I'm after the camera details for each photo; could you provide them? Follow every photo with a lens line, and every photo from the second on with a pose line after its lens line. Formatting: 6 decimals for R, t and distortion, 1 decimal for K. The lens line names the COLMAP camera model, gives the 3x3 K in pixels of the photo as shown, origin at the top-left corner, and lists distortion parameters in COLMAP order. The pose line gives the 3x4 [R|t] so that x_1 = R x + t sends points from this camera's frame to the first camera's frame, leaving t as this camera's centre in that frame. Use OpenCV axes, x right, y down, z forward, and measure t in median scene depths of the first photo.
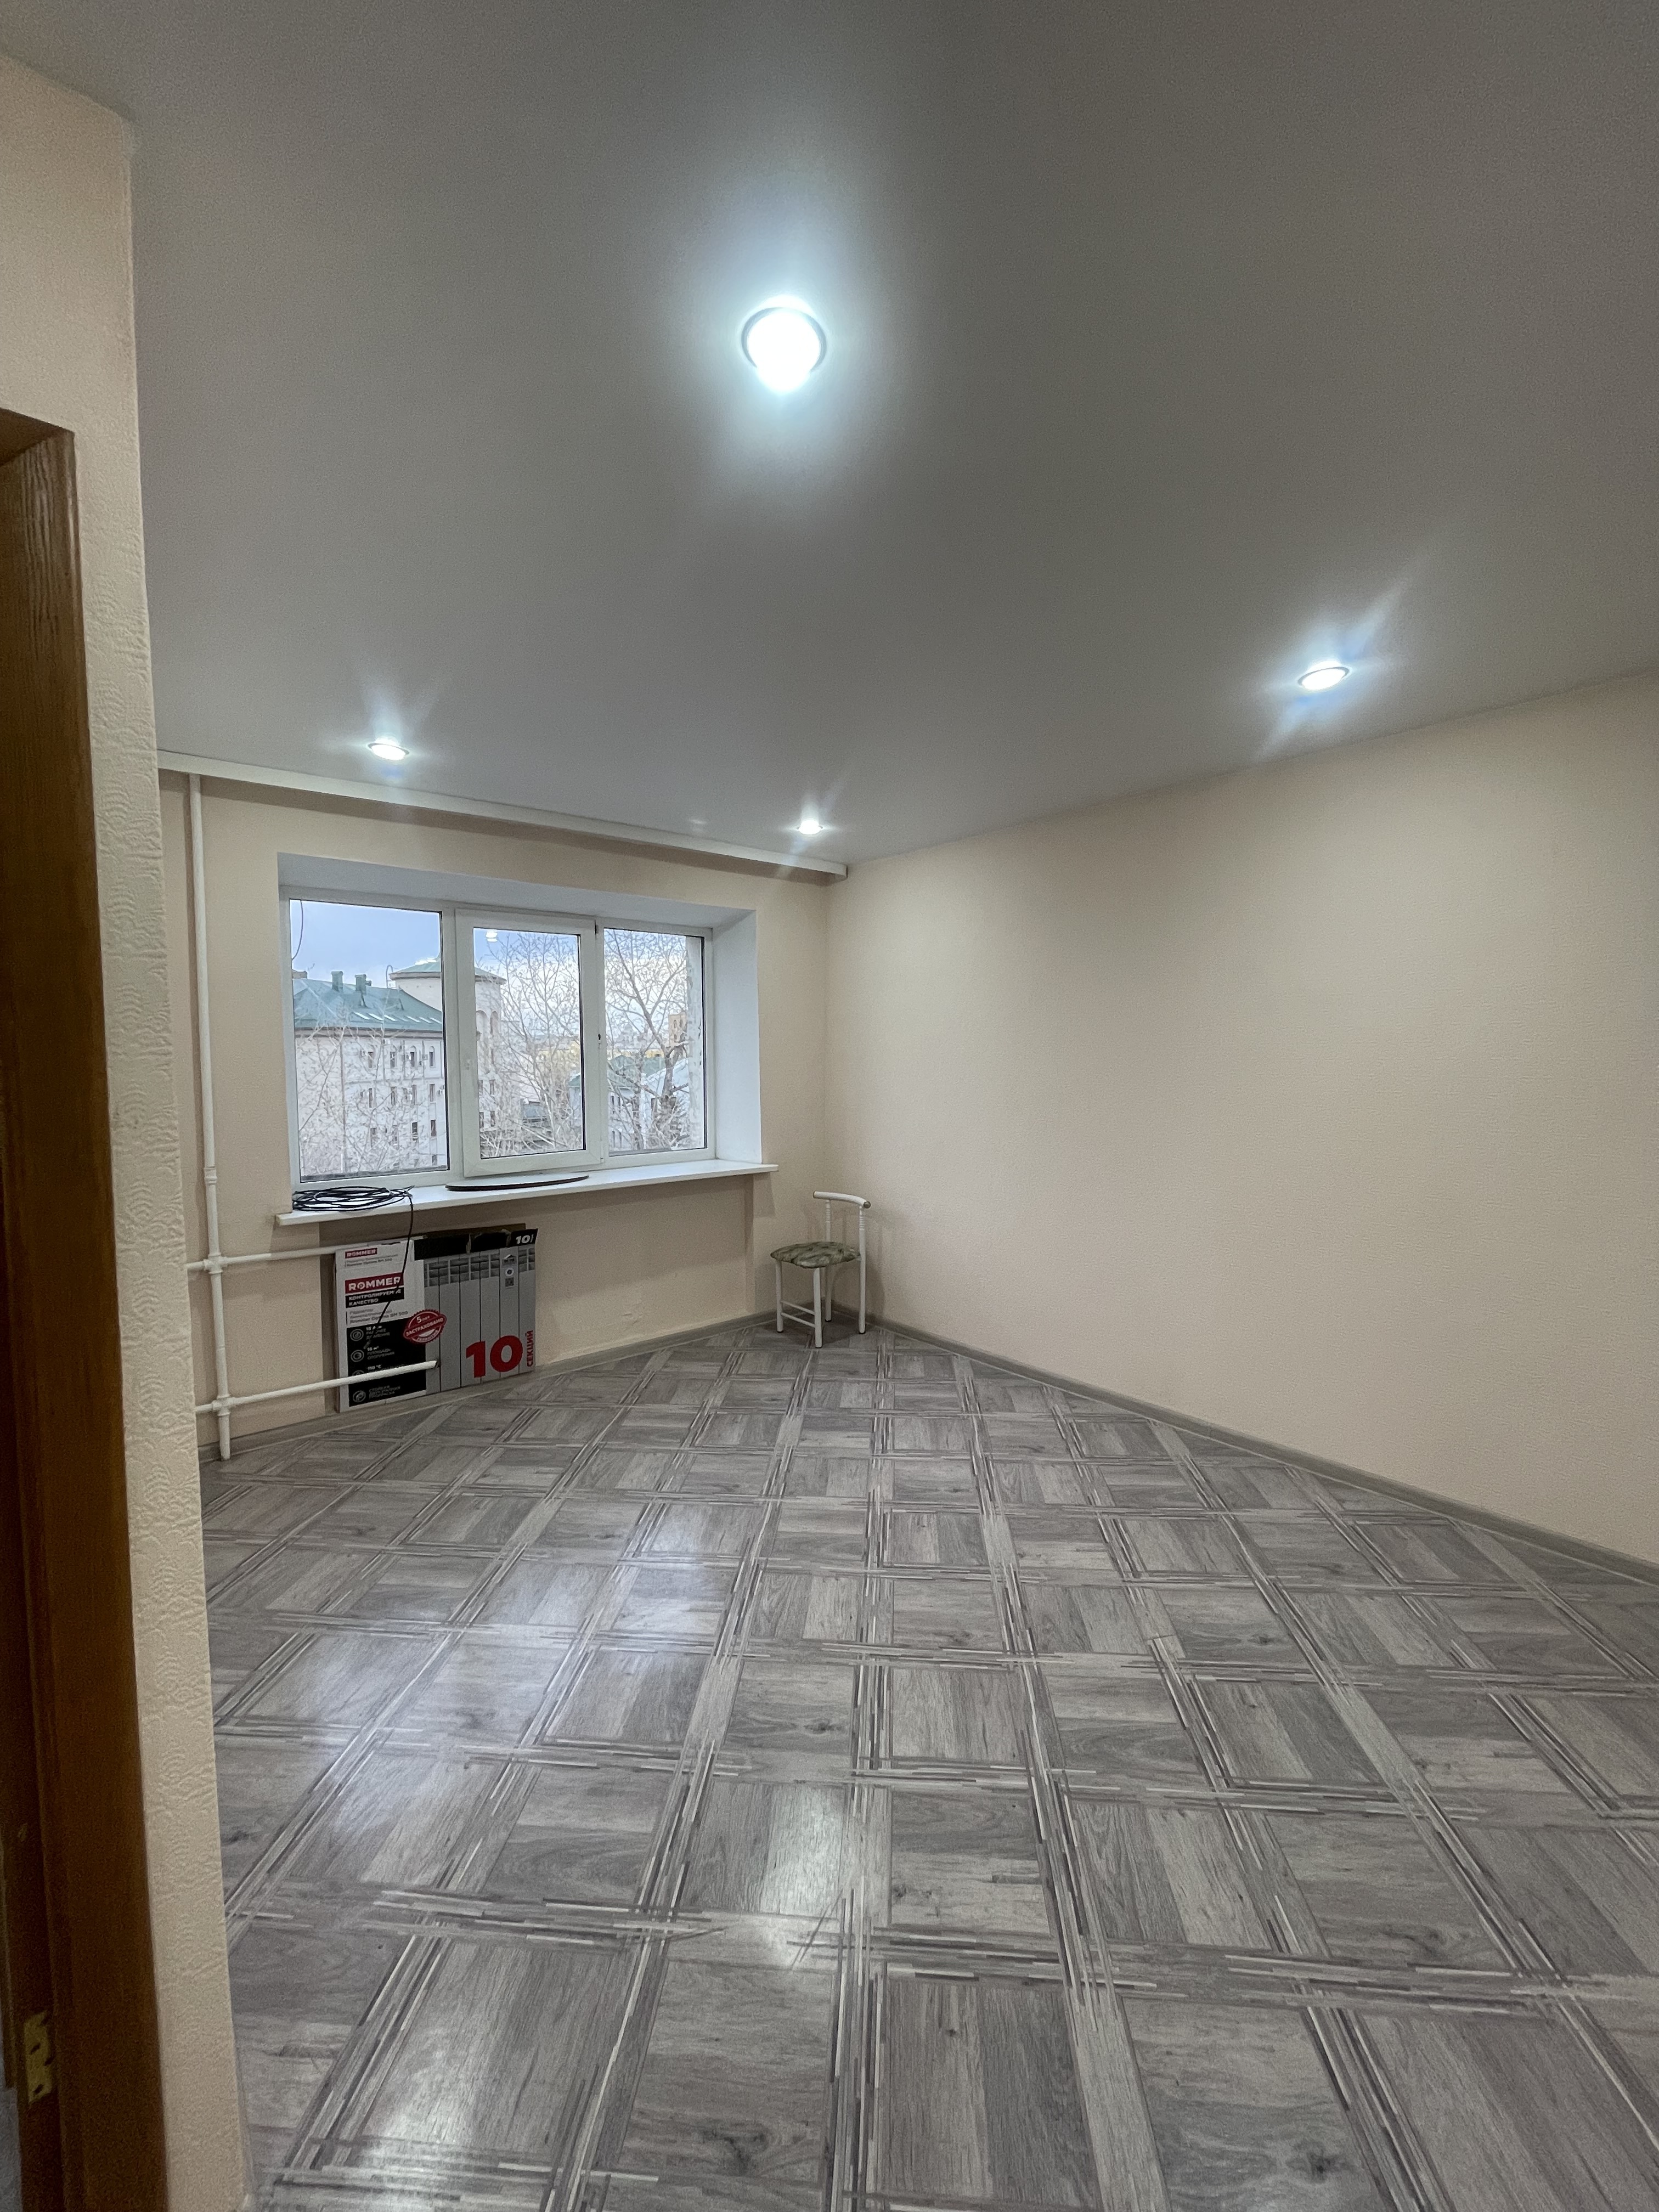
lens RADIAL K [[886.7, 0, 827.2], [0, 886.7, 1092.0], [0, 0, 1]] dist [-0.006418, 0.000973]
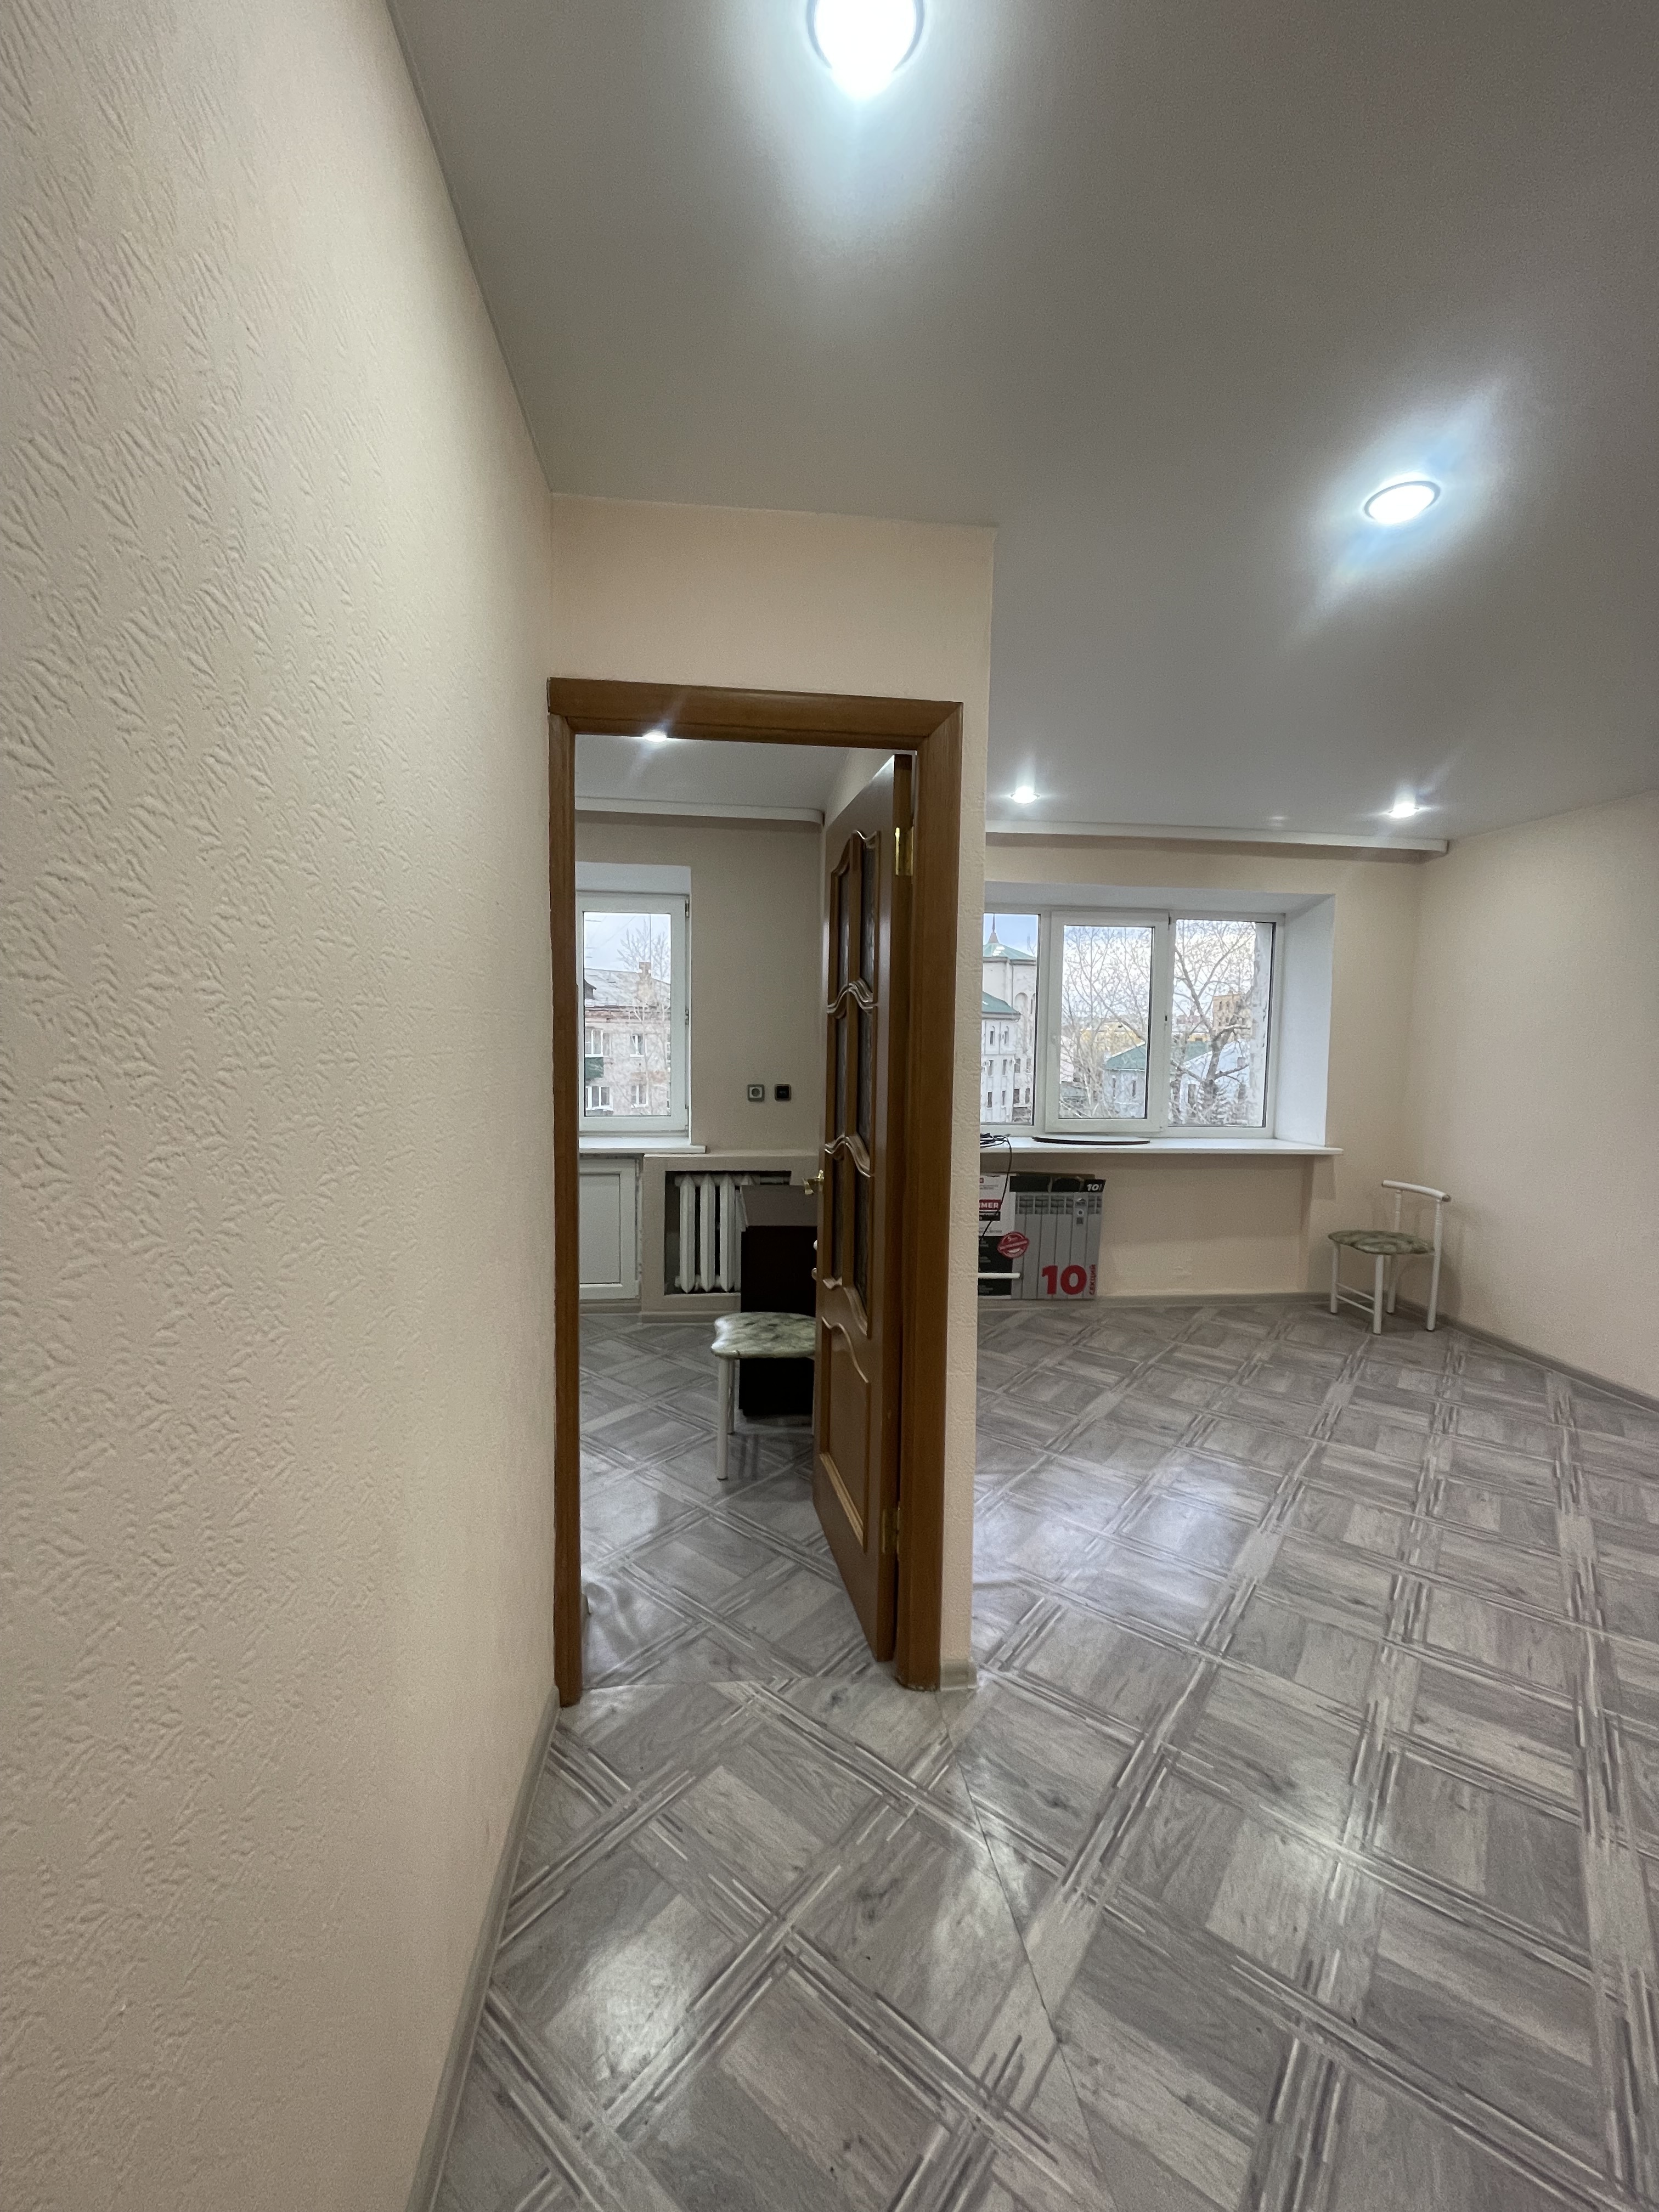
lens RADIAL K [[886.7, 0, 825.8], [0, 886.7, 1092.9], [0, 0, 1]] dist [-0.006418, 0.000973]
pose [[0.832972, 0.060377, -0.550010, 0.006765], [-0.048430, 0.998169, 0.036228, 0.017106], [0.551191, -0.003540, 0.834372, -0.239843]]
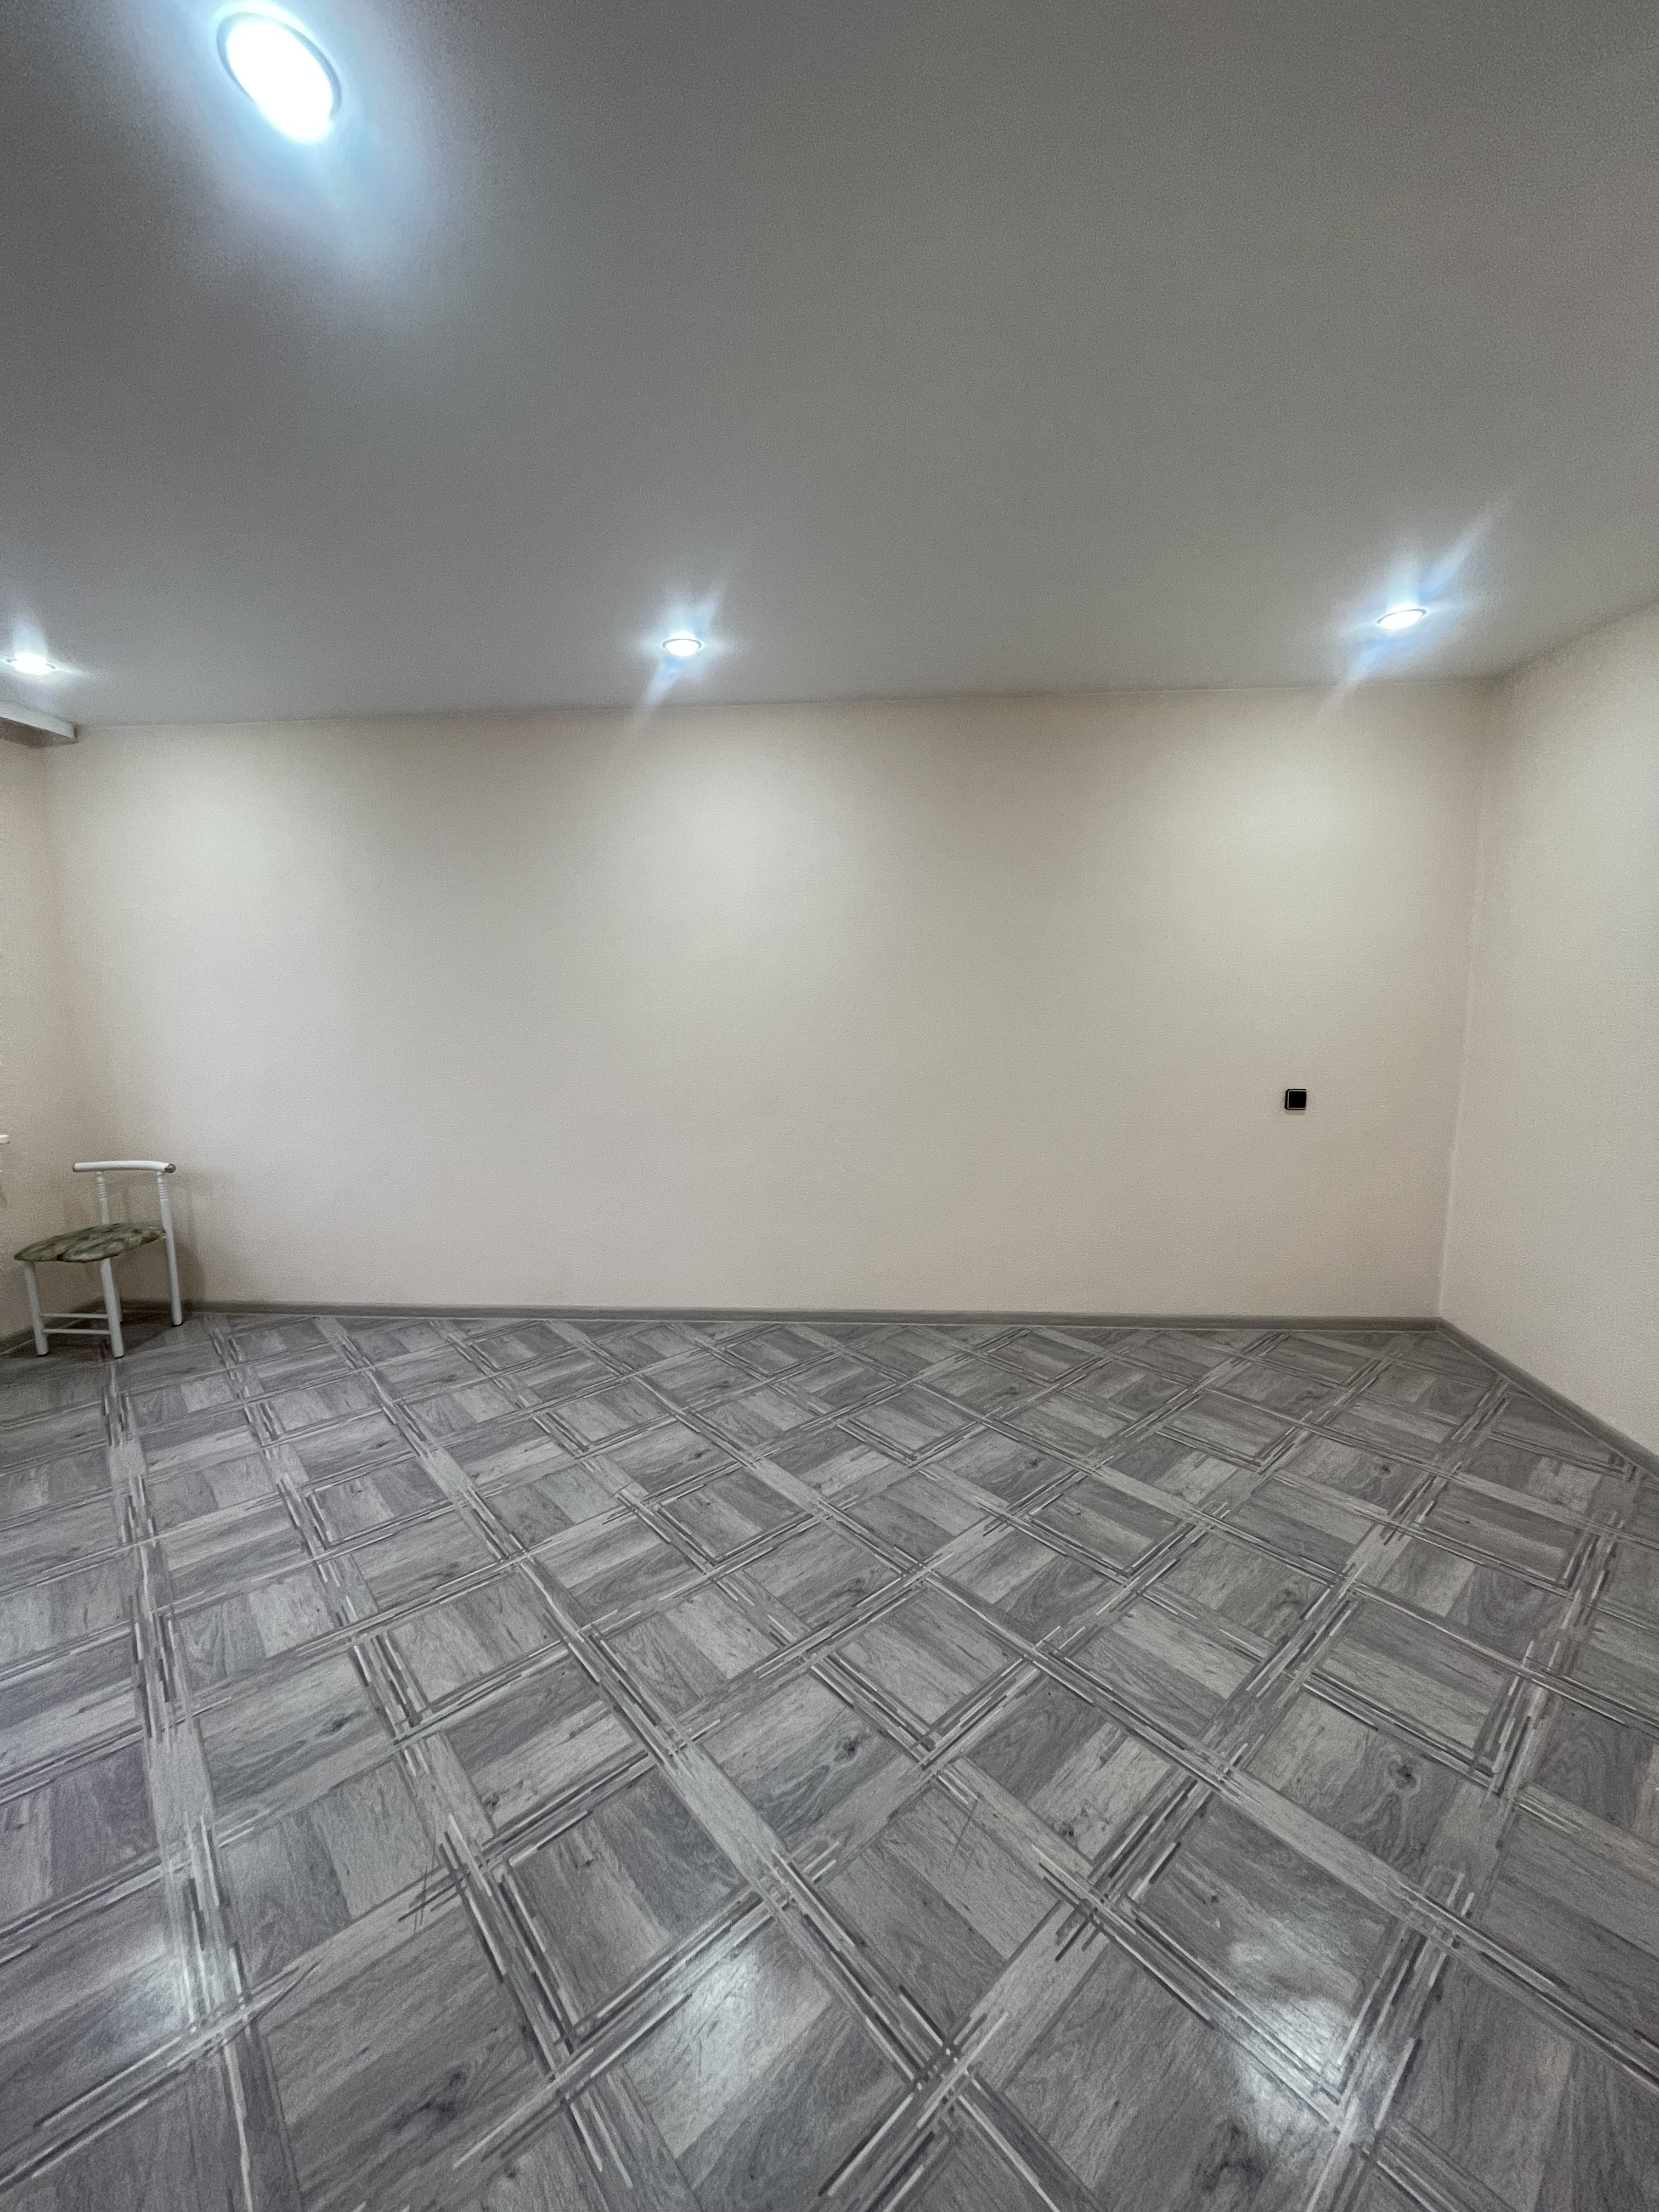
lens RADIAL K [[886.7, 0, 824.7], [0, 886.7, 1095.0], [0, 0, 1]] dist [-0.006418, 0.000973]
pose [[0.699728, -0.101098, 0.707220, -0.144824], [0.038946, 0.993862, 0.103541, 0.001838], [-0.713347, -0.044907, 0.699371, 0.024220]]
